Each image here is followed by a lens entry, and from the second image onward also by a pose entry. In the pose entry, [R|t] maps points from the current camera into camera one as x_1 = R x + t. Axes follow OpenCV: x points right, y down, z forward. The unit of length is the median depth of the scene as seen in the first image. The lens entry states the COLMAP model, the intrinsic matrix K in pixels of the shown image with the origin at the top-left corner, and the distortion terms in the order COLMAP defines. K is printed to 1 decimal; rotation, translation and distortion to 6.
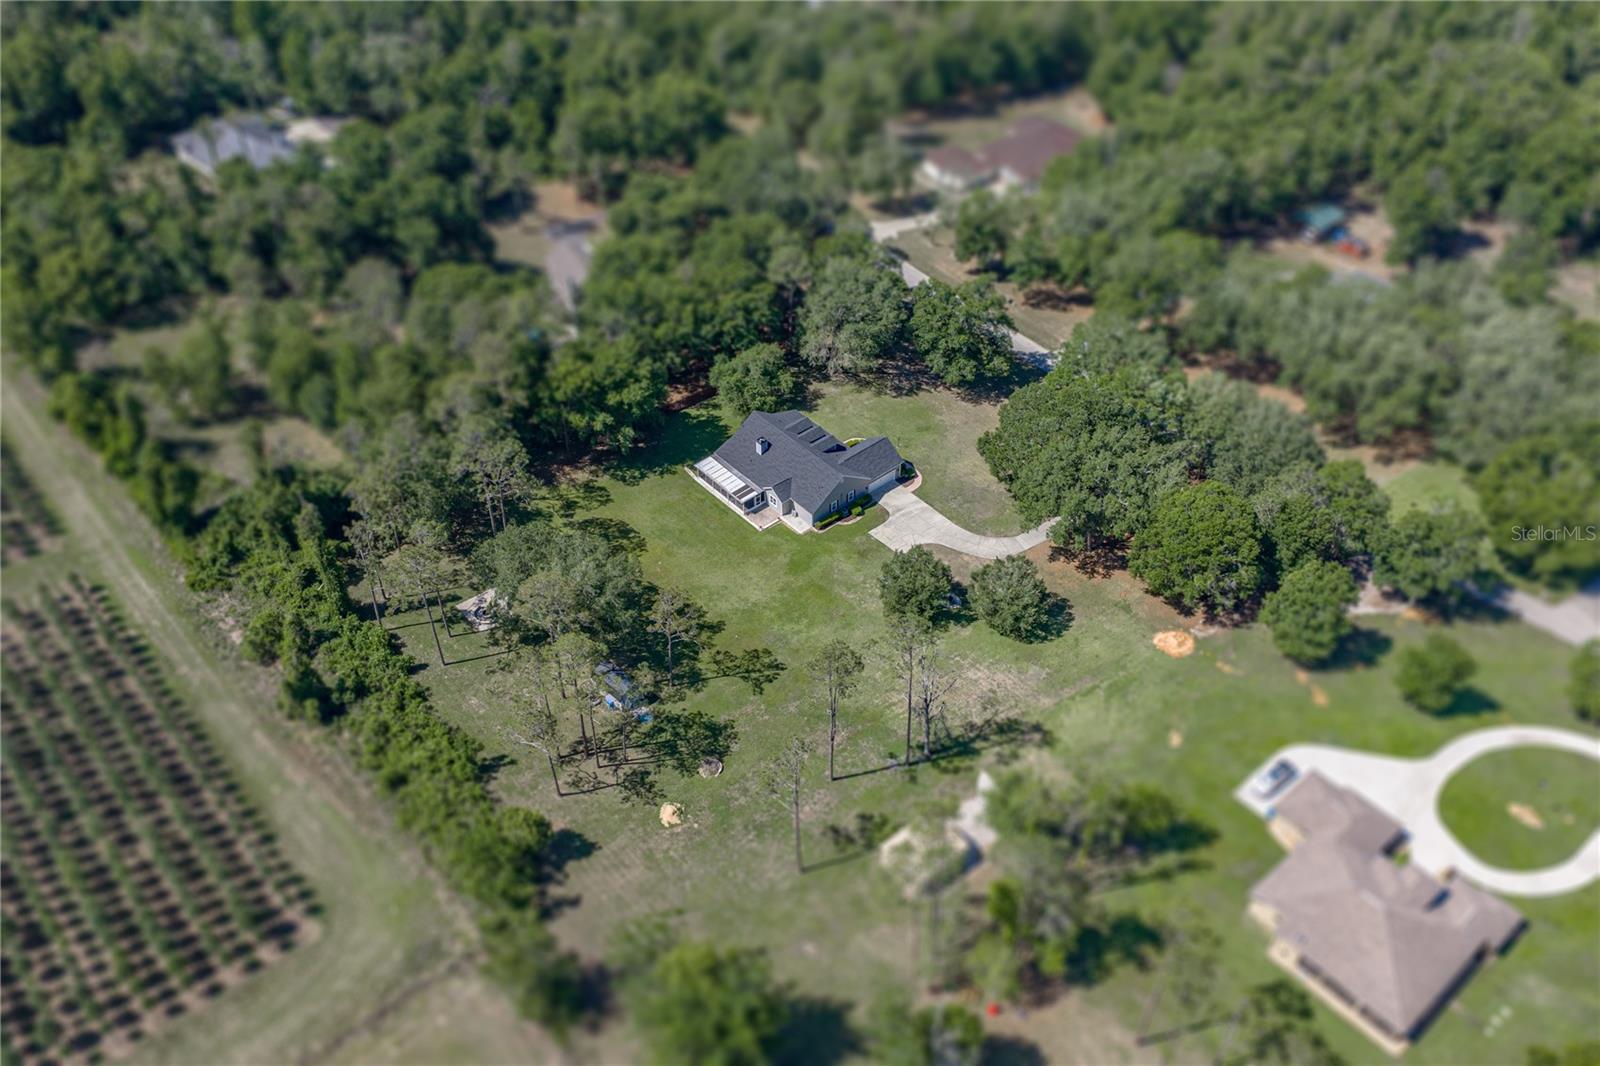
lens RADIAL K [[1324.4, 0, 801.0], [0, 1324.4, 532.9], [0, 0, 1]] dist [0.036248, -0.007506]
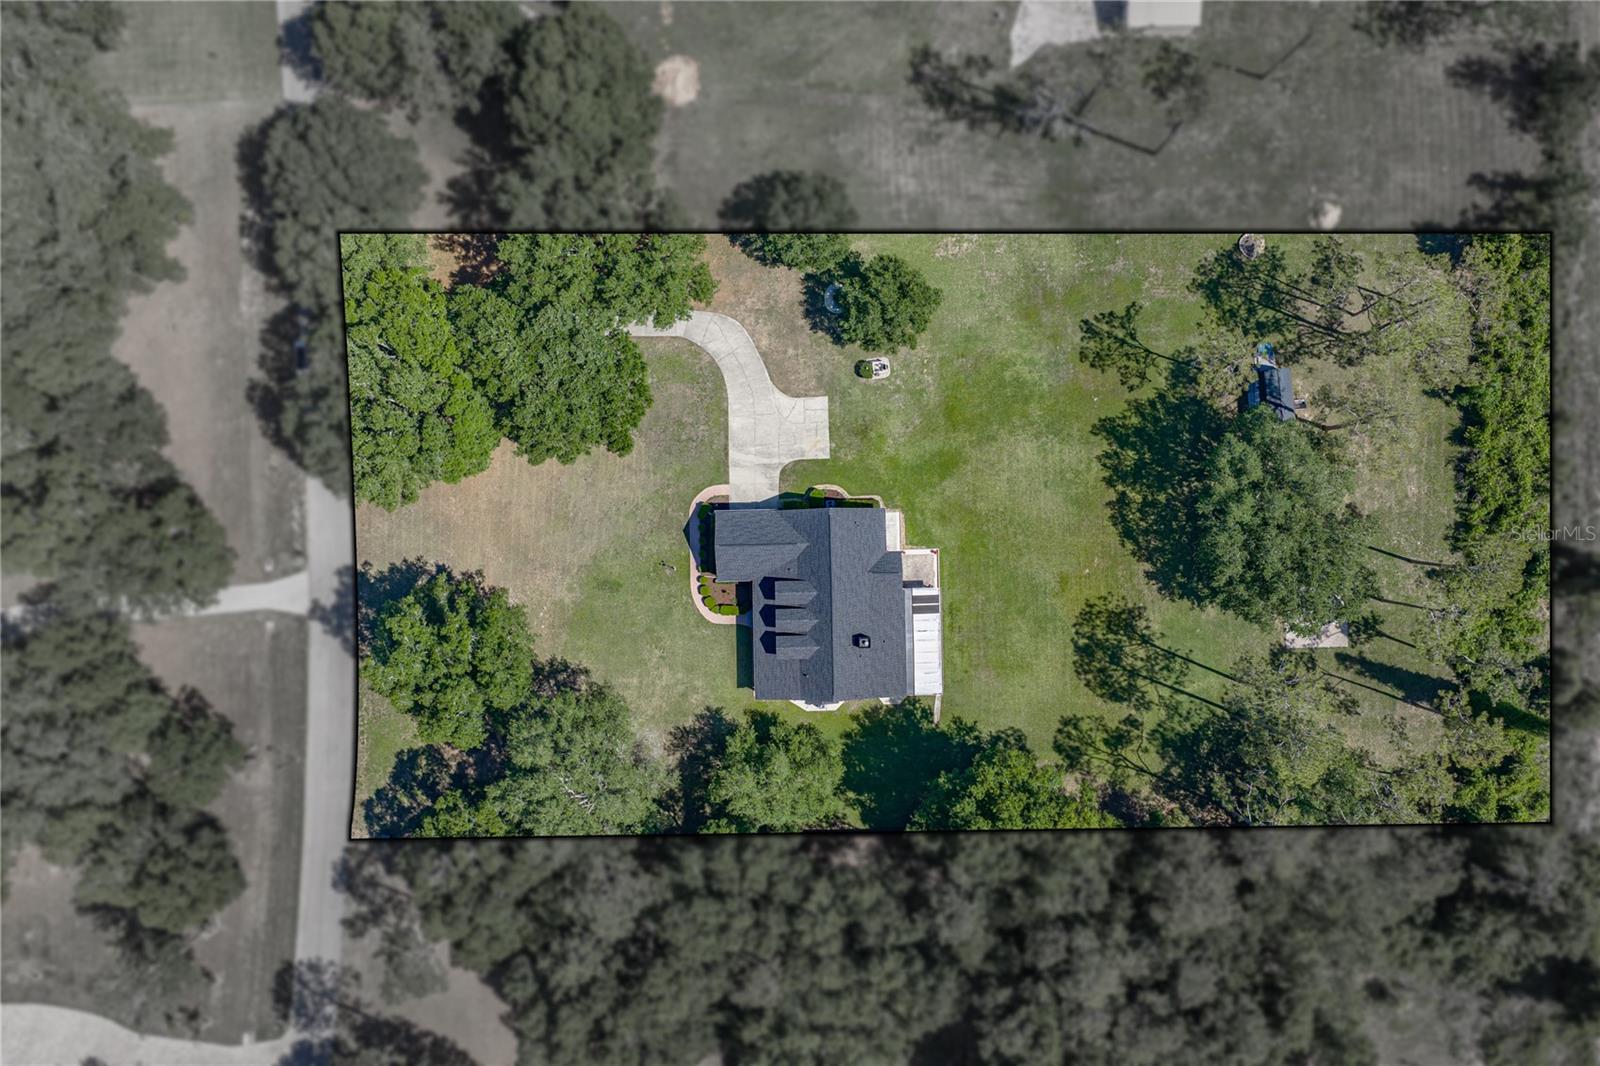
lens RADIAL K [[1324.4, 0, 804.7], [0, 1324.4, 531.6], [0, 0, 1]] dist [0.036248, -0.007506]
pose [[-0.769001, -0.638925, 0.020312, 0.019691], [0.437942, -0.503422, 0.744831, -0.606770], [-0.465665, 0.581672, 0.666944, 0.531750]]
